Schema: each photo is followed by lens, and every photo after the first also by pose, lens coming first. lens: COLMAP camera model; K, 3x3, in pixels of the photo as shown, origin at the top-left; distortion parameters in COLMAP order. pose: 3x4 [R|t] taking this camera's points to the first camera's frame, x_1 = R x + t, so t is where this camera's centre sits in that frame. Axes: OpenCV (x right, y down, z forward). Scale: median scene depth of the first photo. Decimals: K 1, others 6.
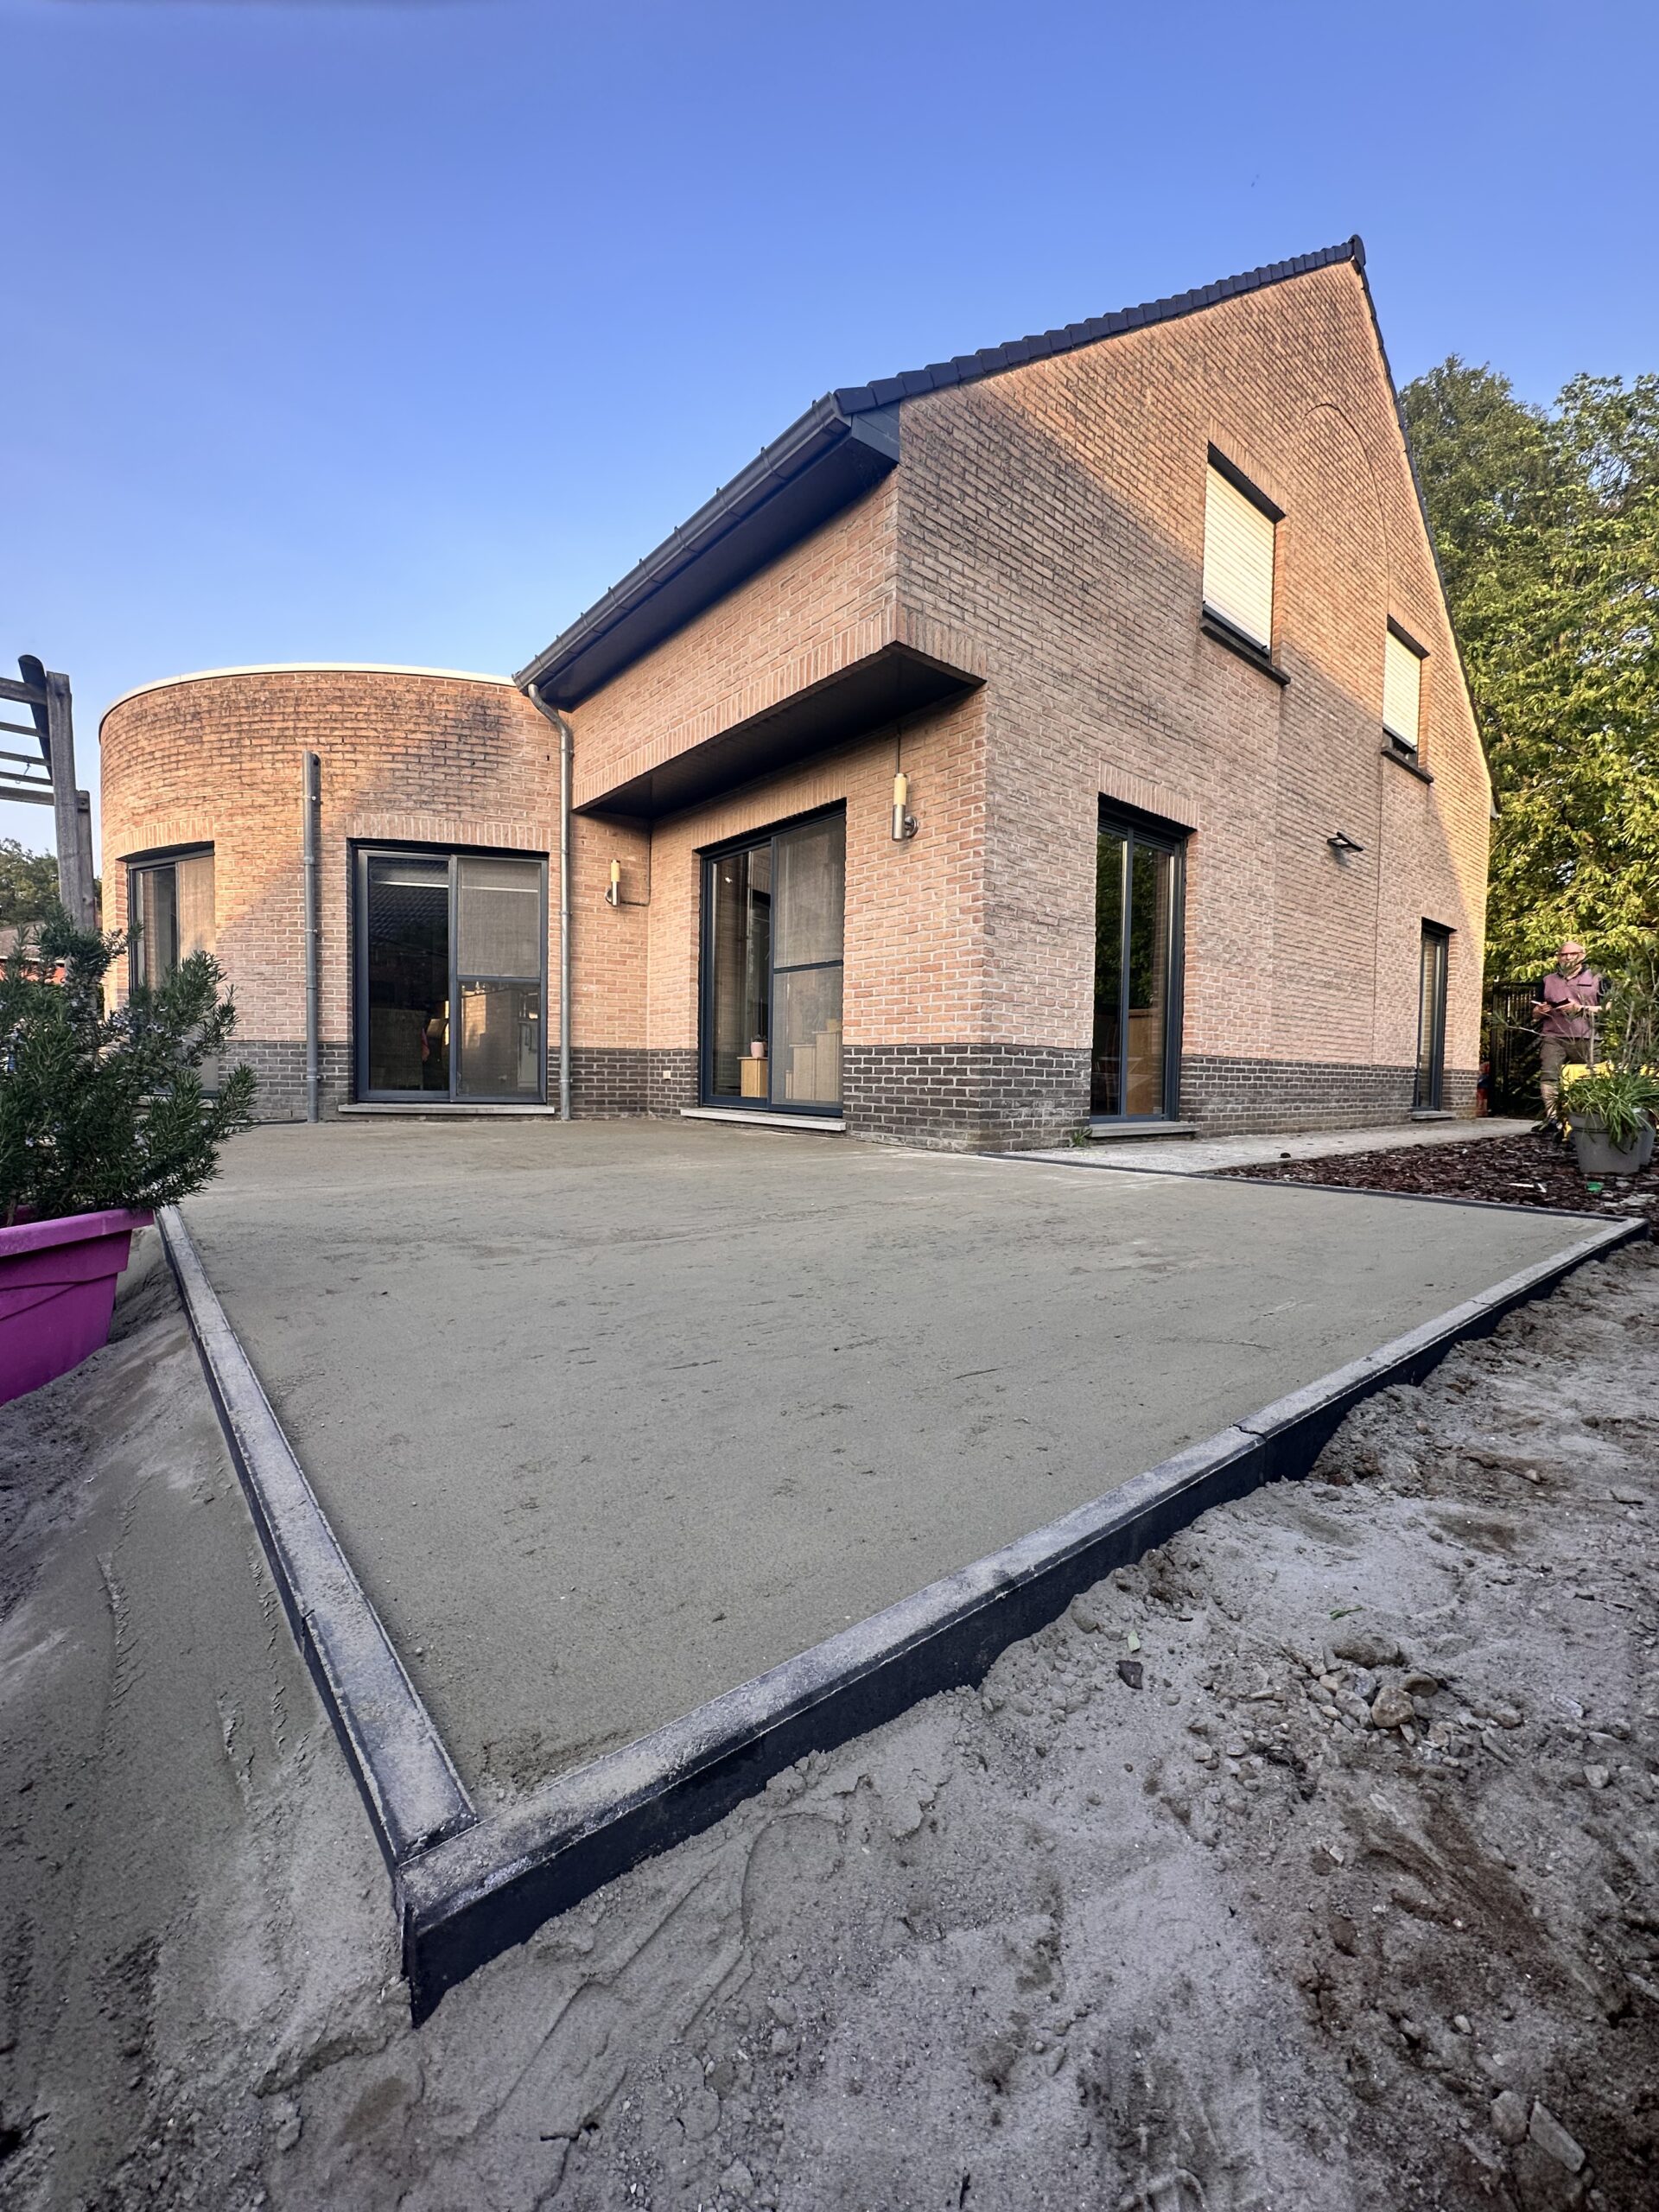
lens RADIAL K [[877.7, 0, 829.5], [0, 877.7, 1106.0], [0, 0, 1]] dist [-0.001065, 0.000318]
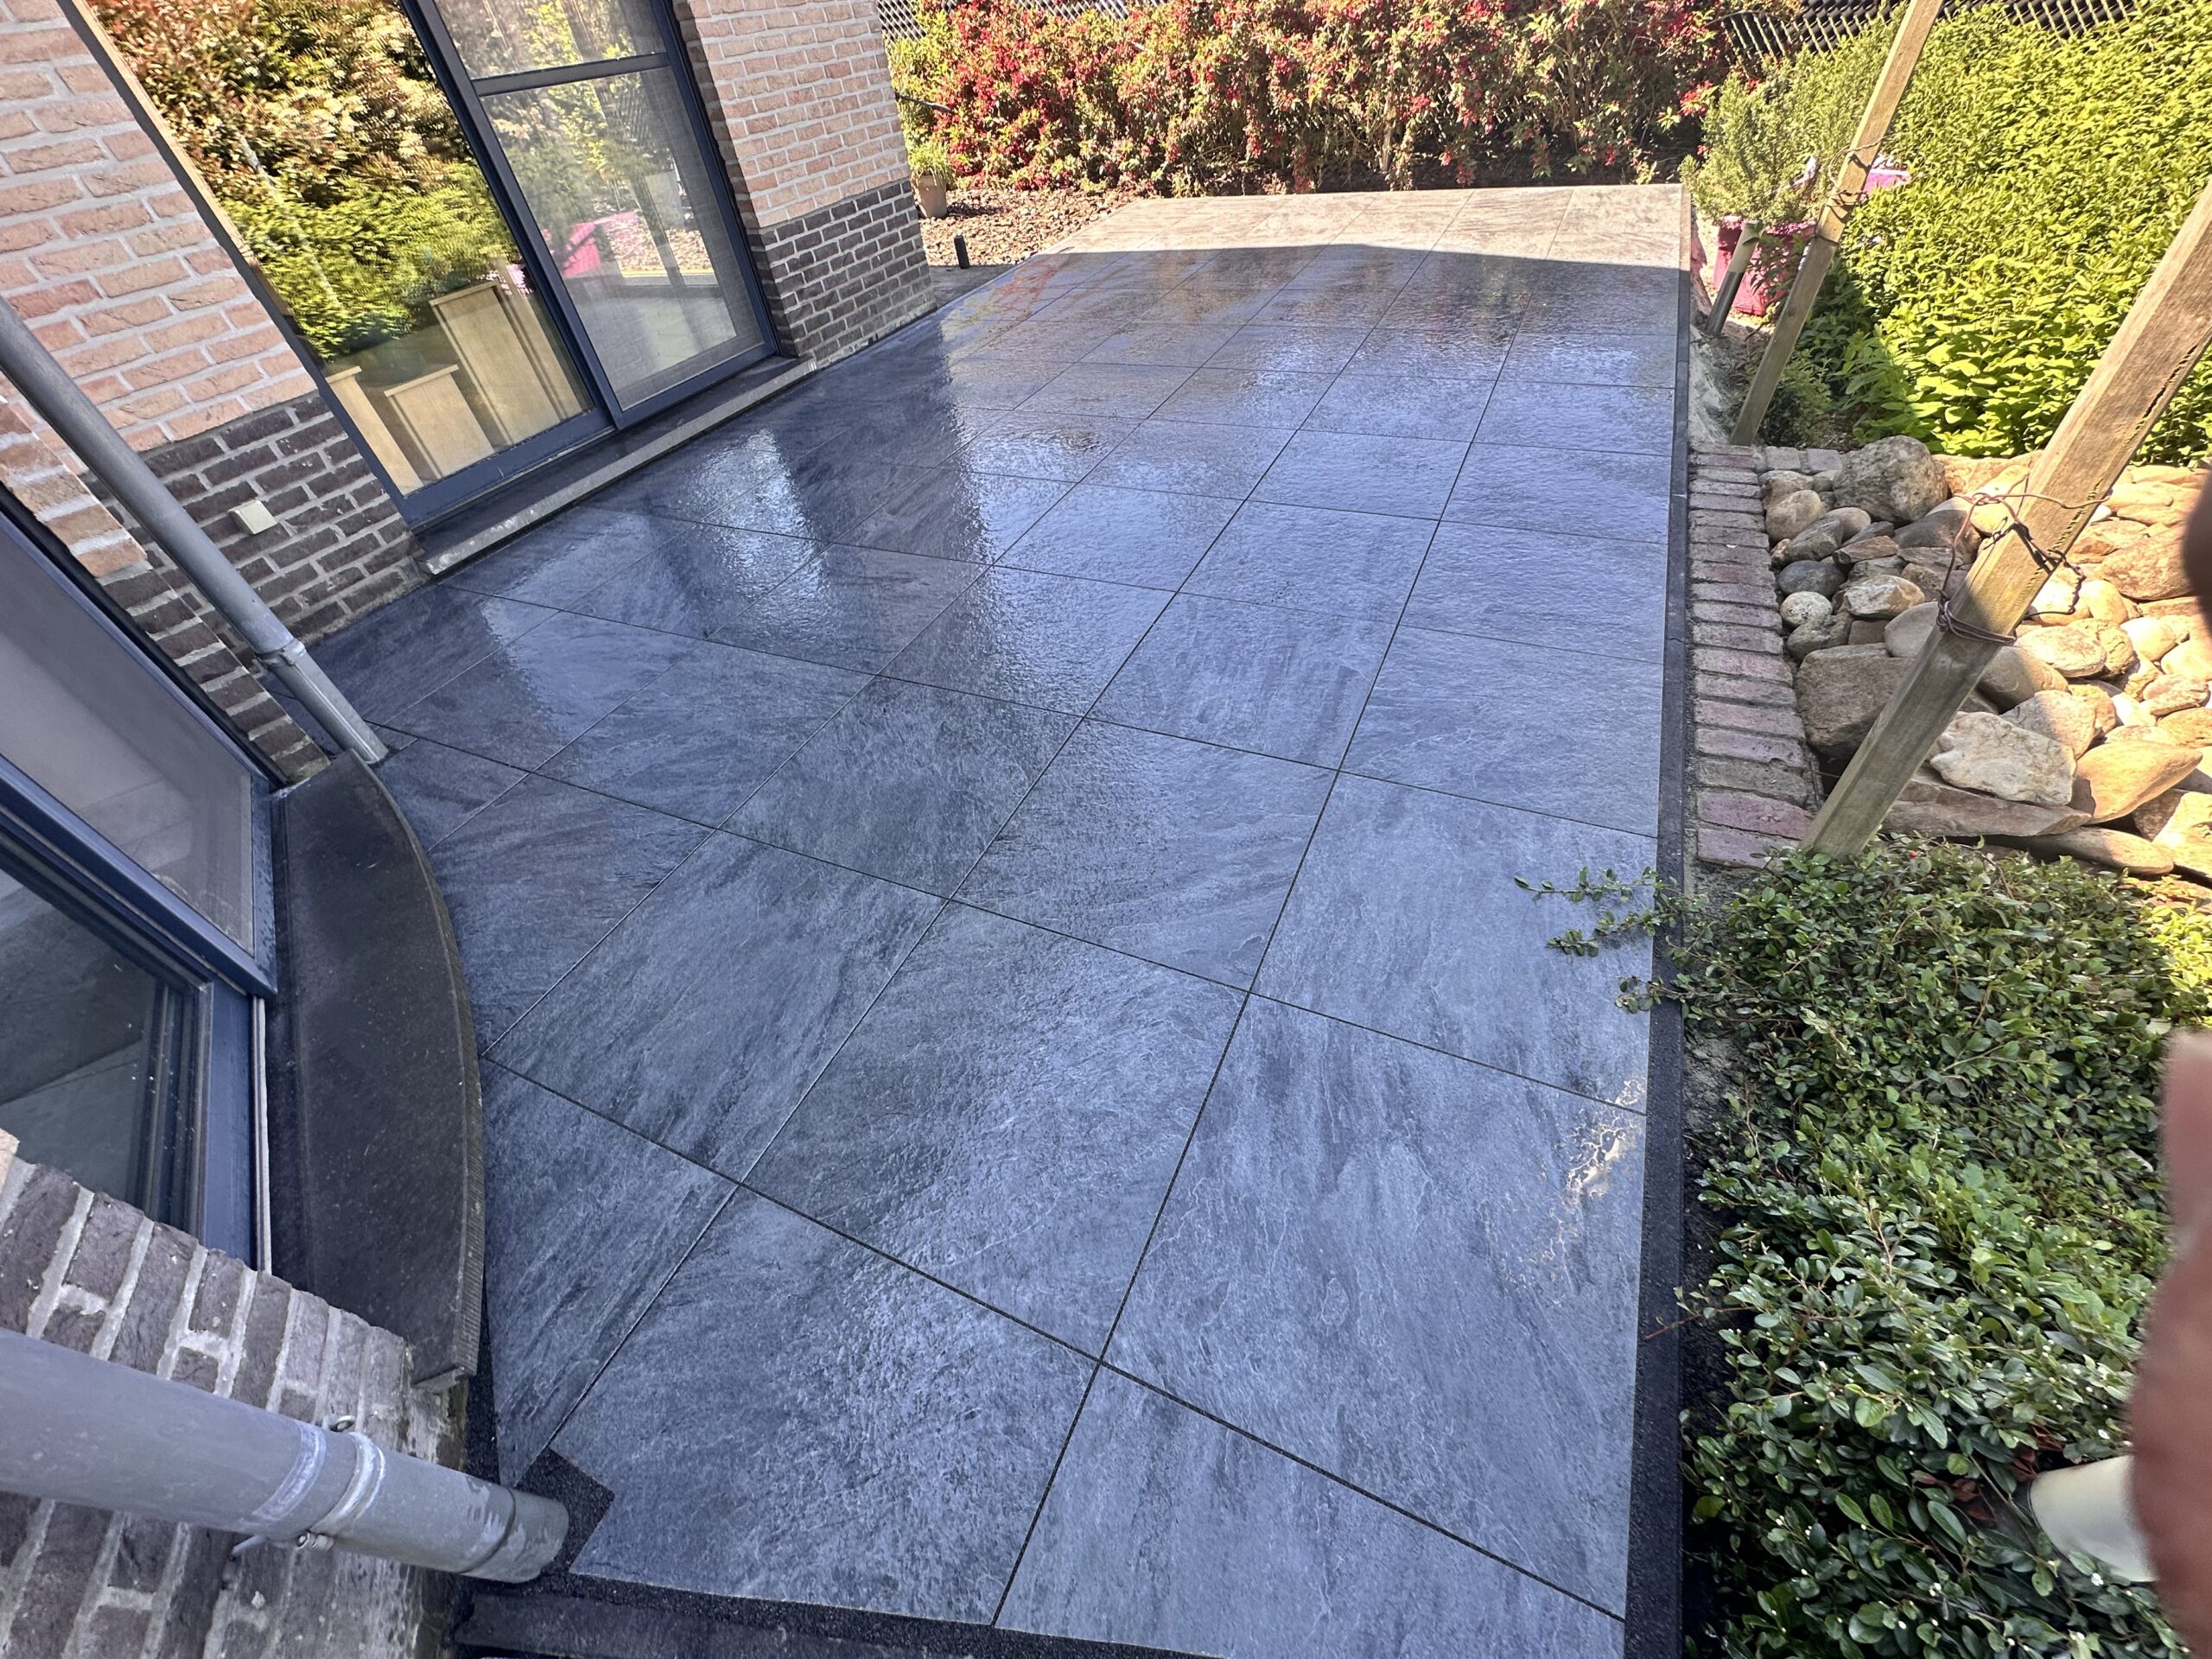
lens RADIAL K [[882.6, 0, 1106.6], [0, 882.6, 827.8], [0, 0, 1]] dist [-0.003206, 0.001200]
pose [[-0.434679, -0.603709, 0.668274, -0.833629], [0.128795, 0.692744, 0.709590, -0.200745], [-0.891328, 0.394514, -0.223367, 1.145750]]
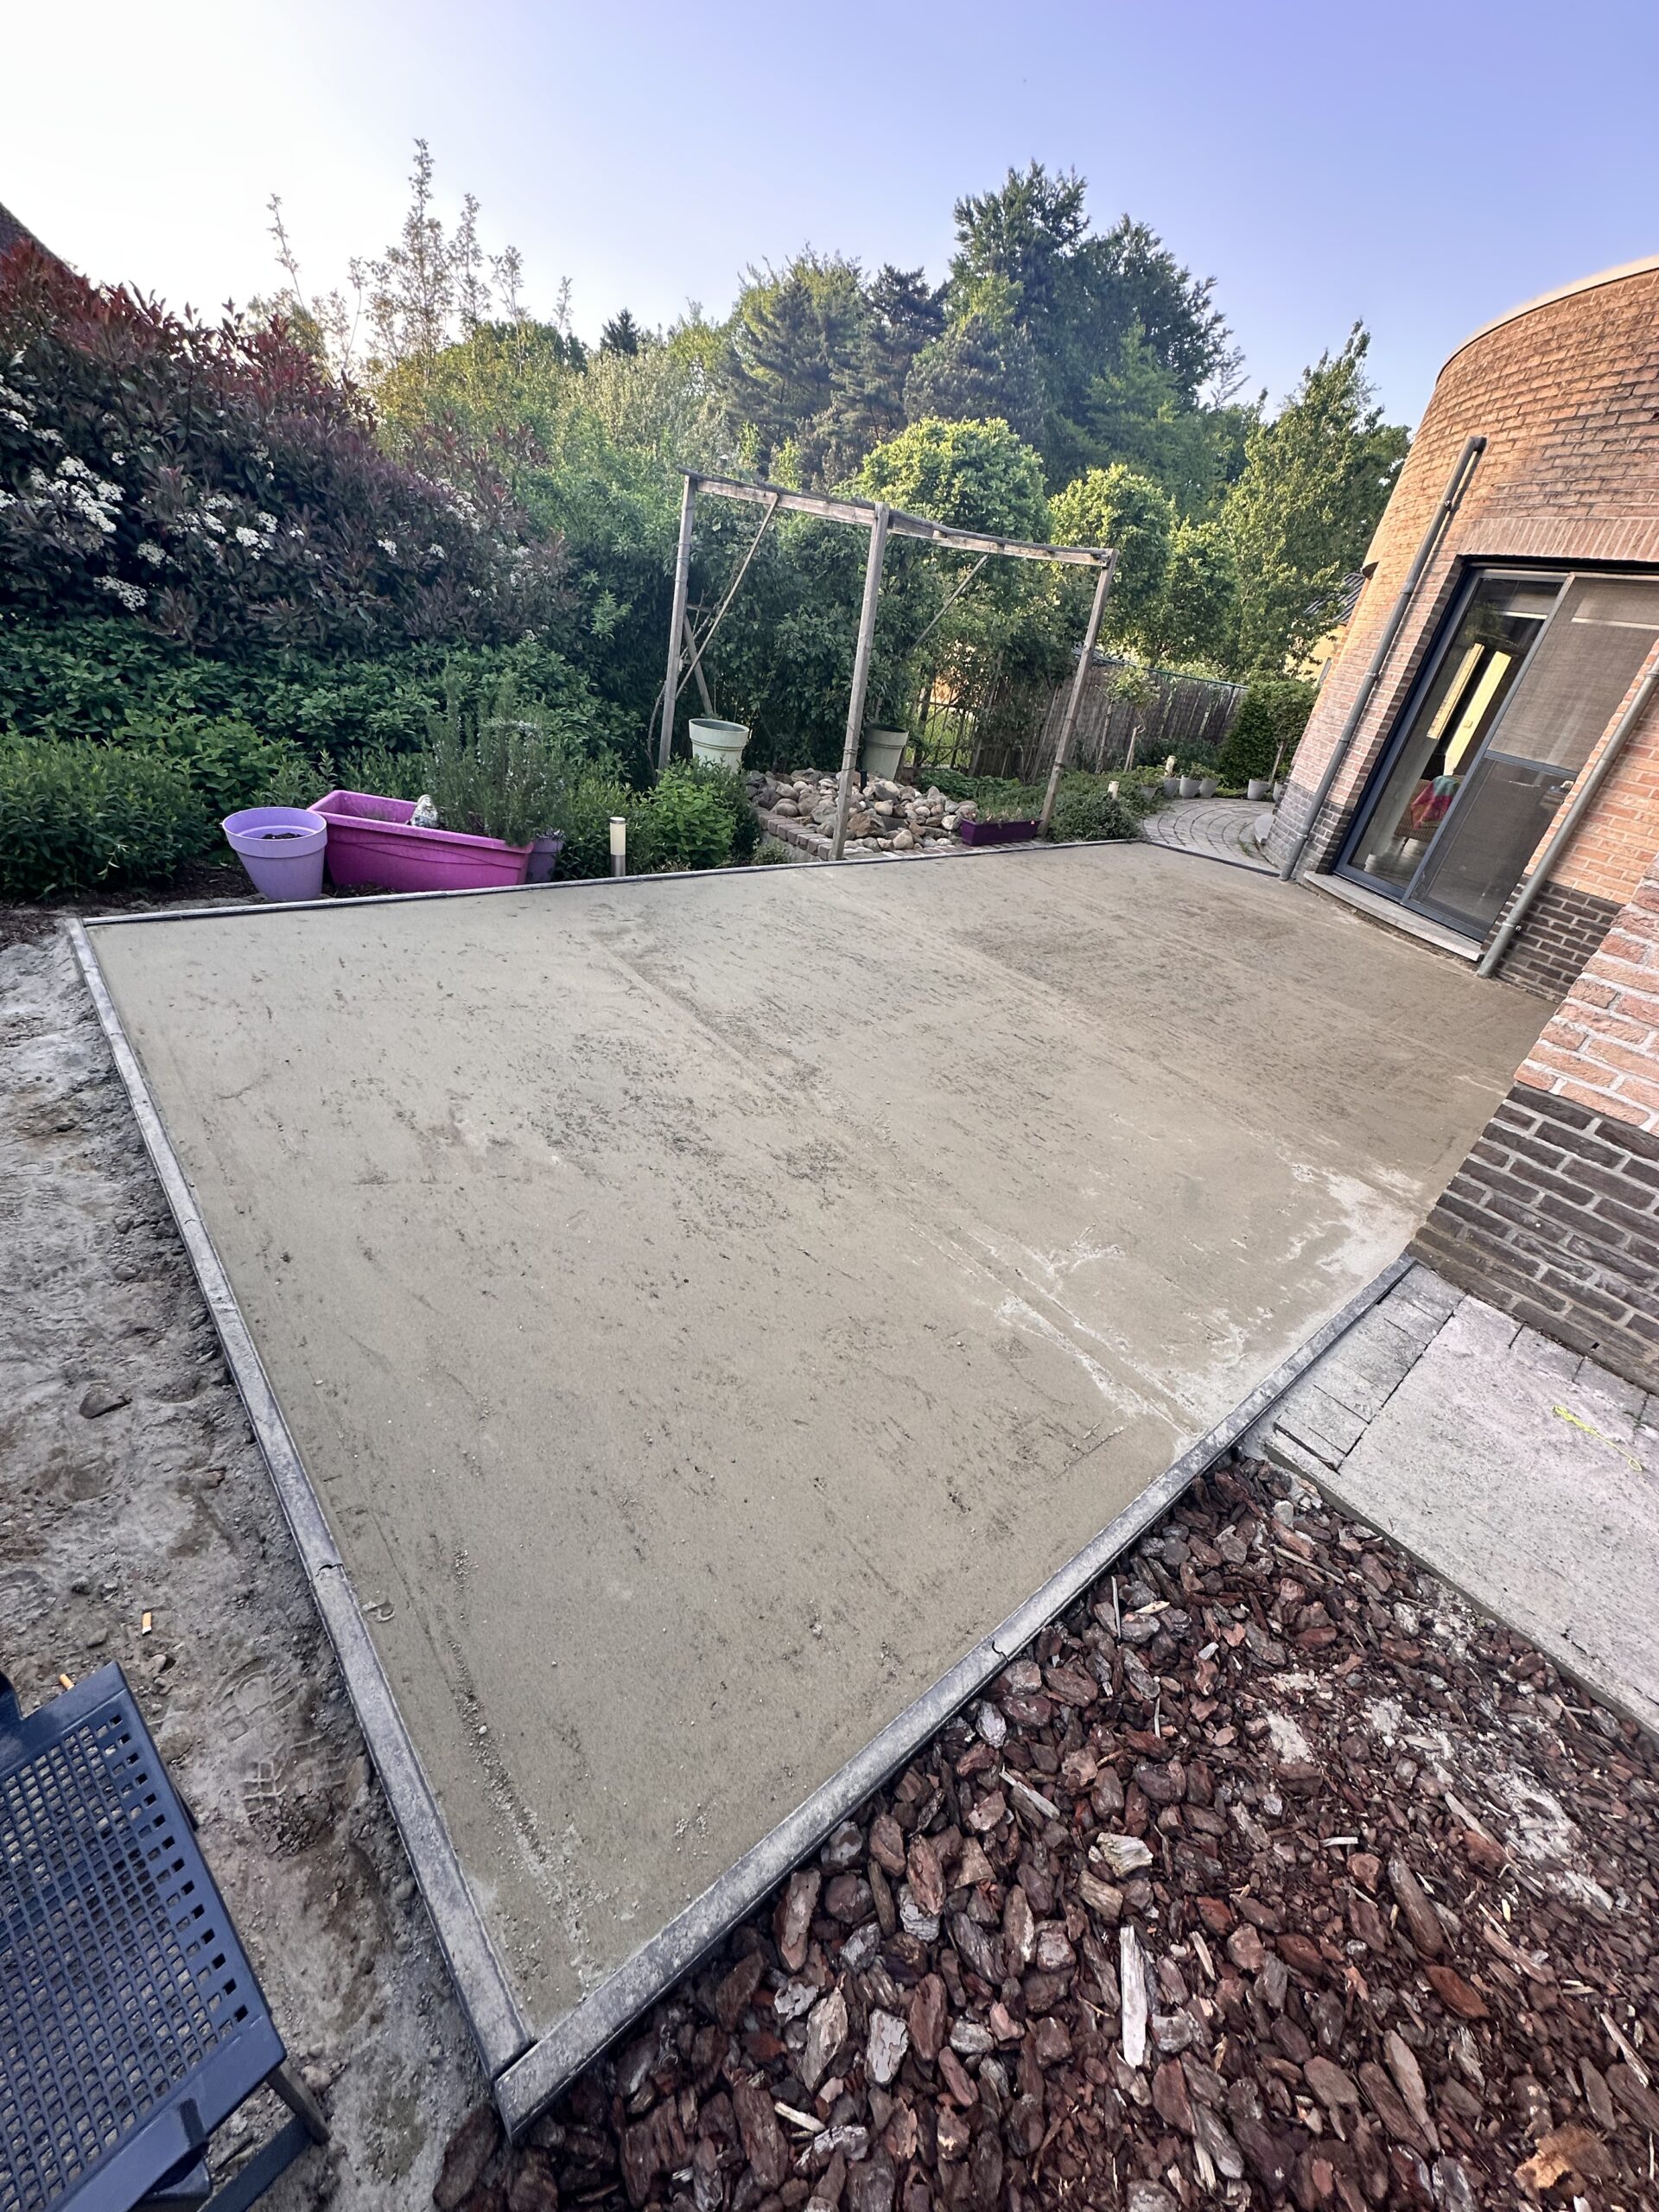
lens RADIAL K [[882.6, 0, 832.1], [0, 882.6, 1106.2], [0, 0, 1]] dist [-0.003206, 0.001200]
pose [[0.027099, 0.504394, -0.863048, 0.520724], [-0.198070, 0.848957, 0.489939, -0.196540], [0.979813, 0.157667, 0.122911, 0.511105]]
